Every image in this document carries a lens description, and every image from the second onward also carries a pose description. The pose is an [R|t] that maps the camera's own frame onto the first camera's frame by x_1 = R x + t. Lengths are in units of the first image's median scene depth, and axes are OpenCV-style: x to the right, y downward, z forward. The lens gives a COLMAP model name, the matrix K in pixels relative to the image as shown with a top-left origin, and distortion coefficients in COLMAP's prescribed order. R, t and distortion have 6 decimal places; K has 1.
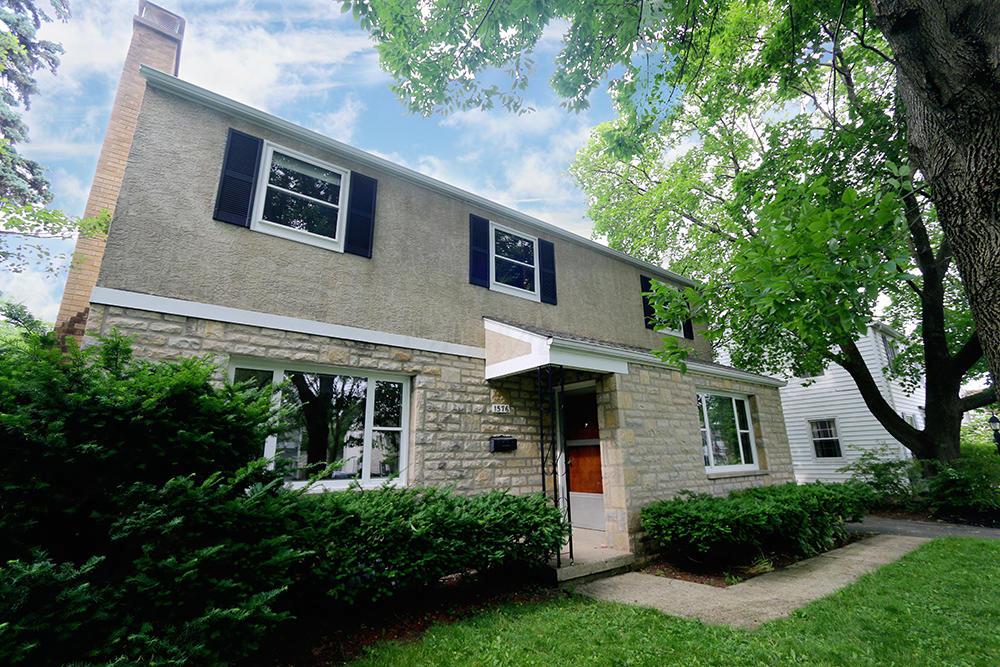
lens RADIAL K [[463.8, 0, 505.7], [0, 463.8, 330.3], [0, 0, 1]] dist [-0.011637, 0.000186]
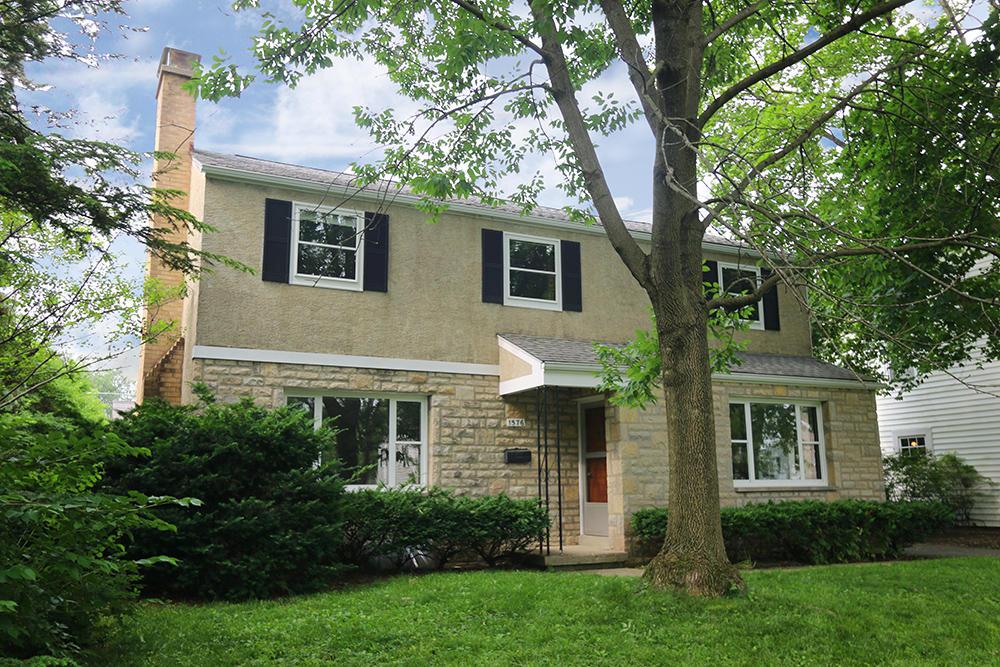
lens RADIAL K [[837.1, 0, 502.3], [0, 837.1, 336.6], [0, 0, 1]] dist [0.007978, 0.000353]
pose [[0.983003, -0.027014, -0.181591, 0.330817], [0.043716, 0.995107, 0.088611, -0.206578], [0.178309, -0.095043, 0.979374, -0.895095]]
